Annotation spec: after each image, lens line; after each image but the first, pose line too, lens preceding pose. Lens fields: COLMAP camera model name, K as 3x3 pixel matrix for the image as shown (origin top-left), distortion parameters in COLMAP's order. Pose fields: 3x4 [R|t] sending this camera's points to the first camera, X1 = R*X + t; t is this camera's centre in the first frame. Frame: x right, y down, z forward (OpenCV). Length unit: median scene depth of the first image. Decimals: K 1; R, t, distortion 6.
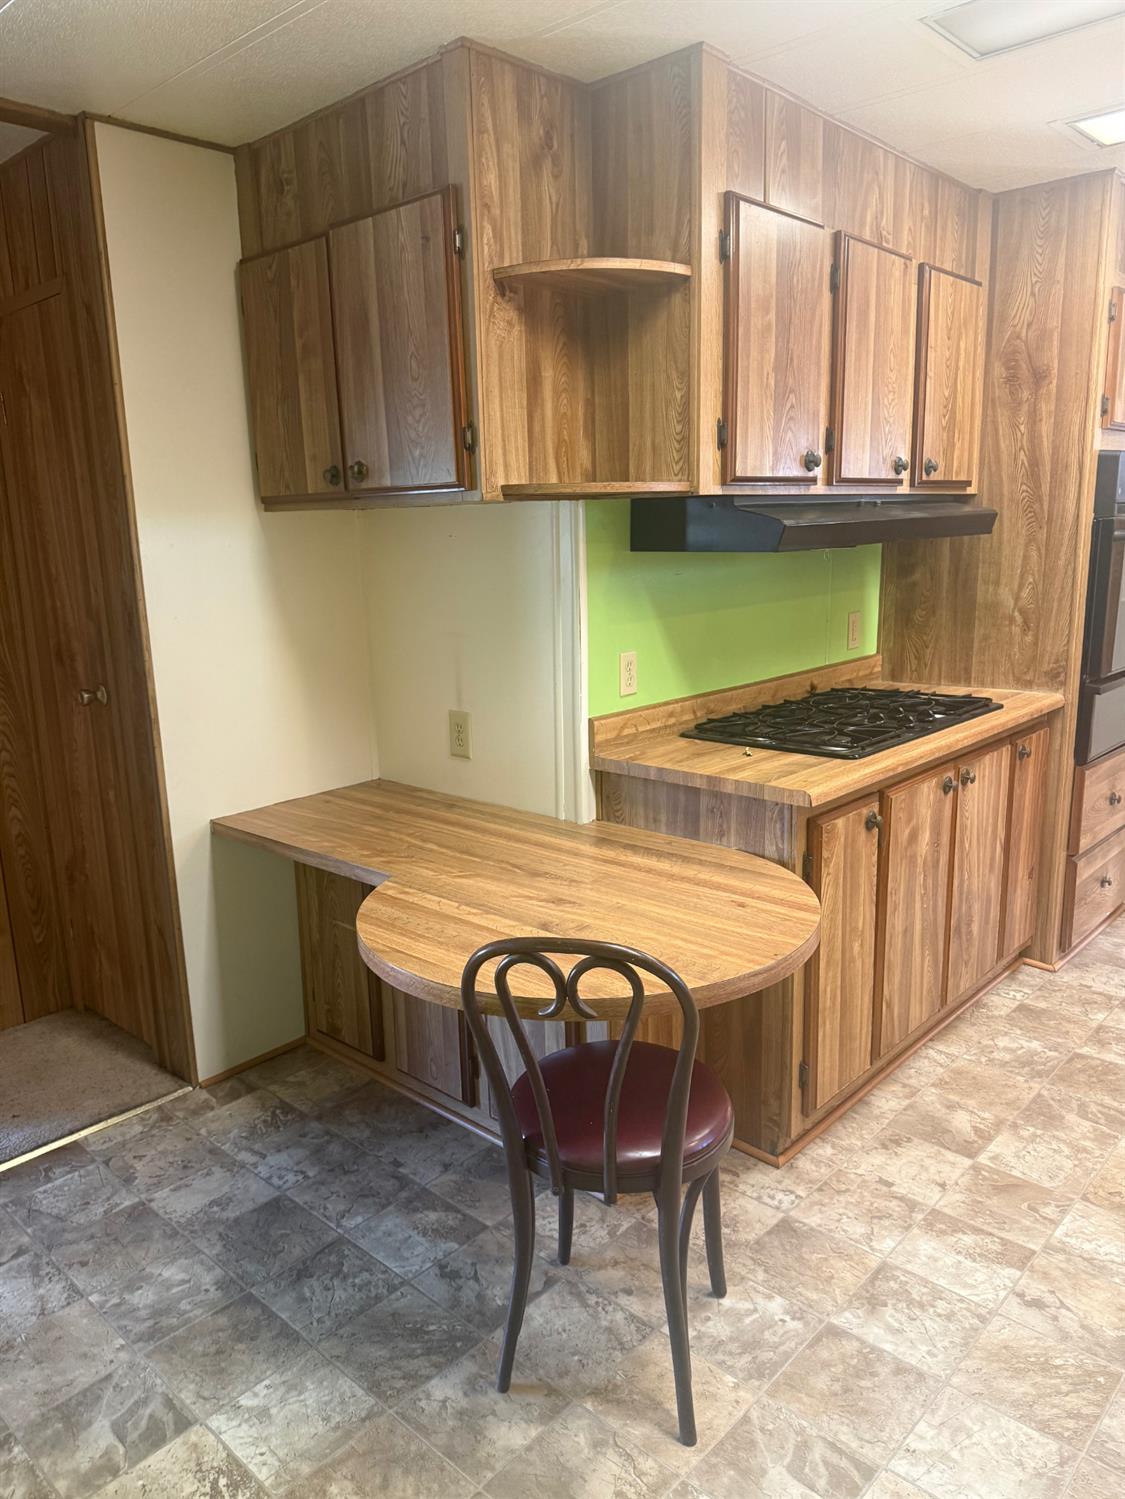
lens RADIAL K [[1062.2, 0, 562.5], [0, 1062.2, 749.5], [0, 0, 1]] dist [0.030184, -0.002654]
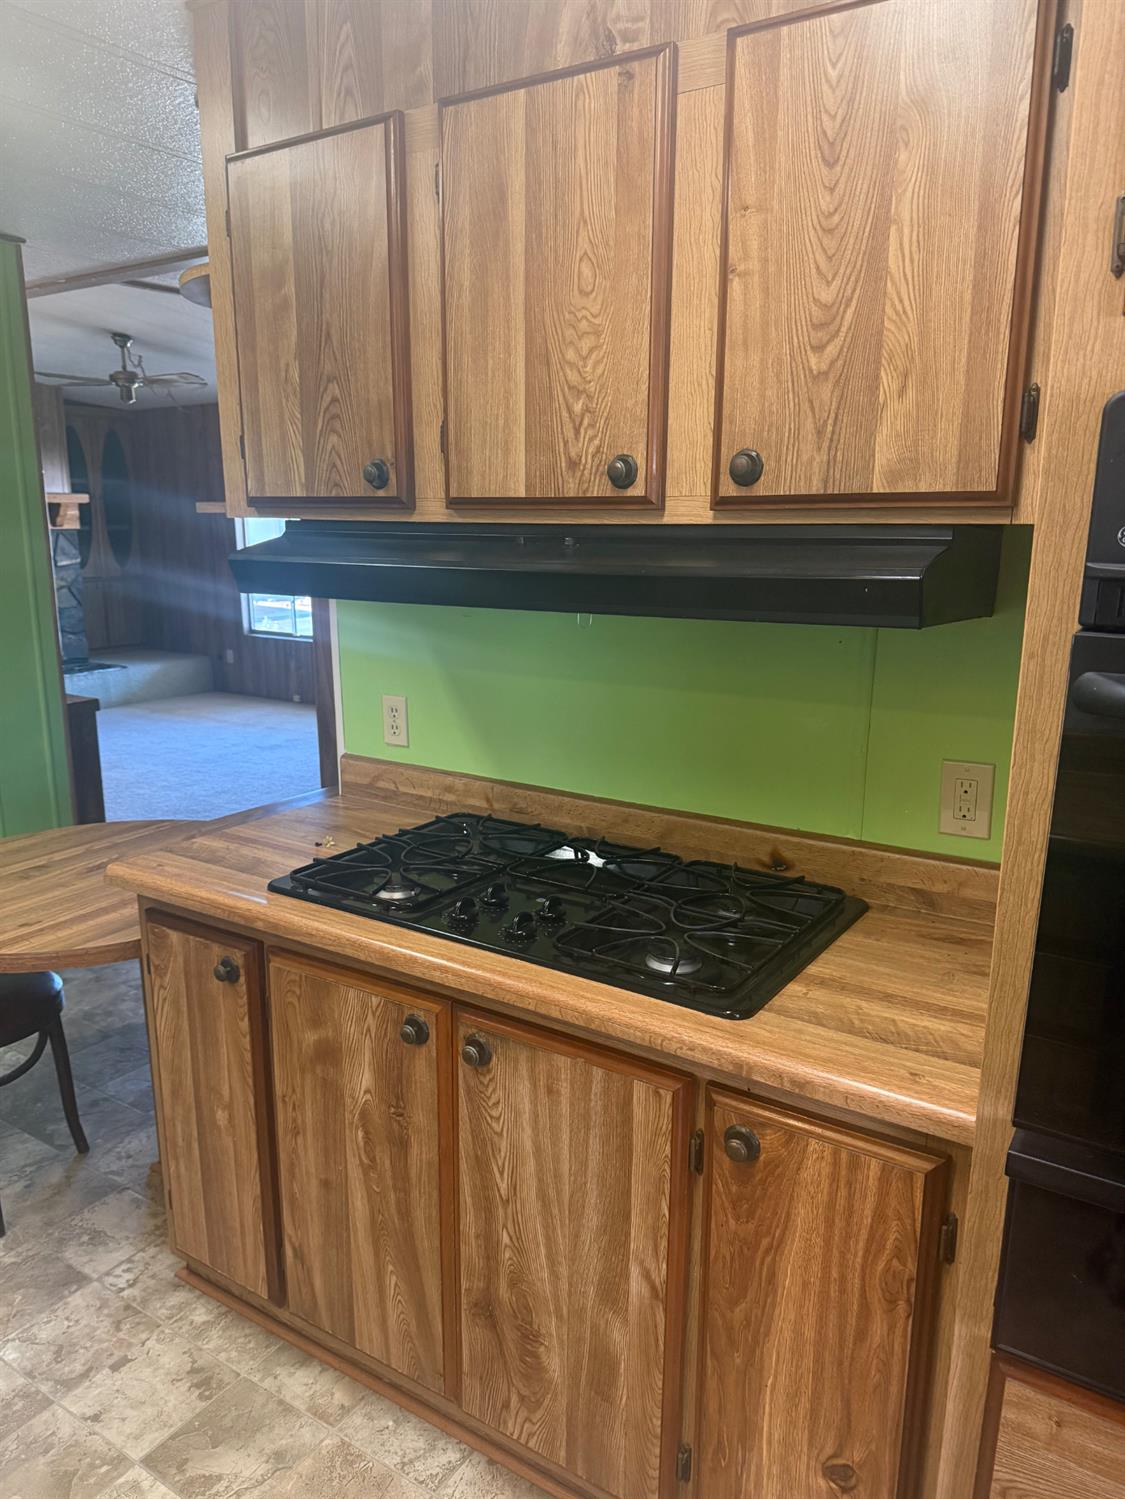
lens RADIAL K [[1080.7, 0, 562.5], [0, 1080.7, 749.5], [0, 0, 1]] dist [0.001522, 0.003162]
pose [[0.166623, 0.246423, -0.954732, 0.998483], [-0.207323, 0.955378, 0.210407, -0.282256], [0.963978, 0.162879, 0.210277, 1.035768]]
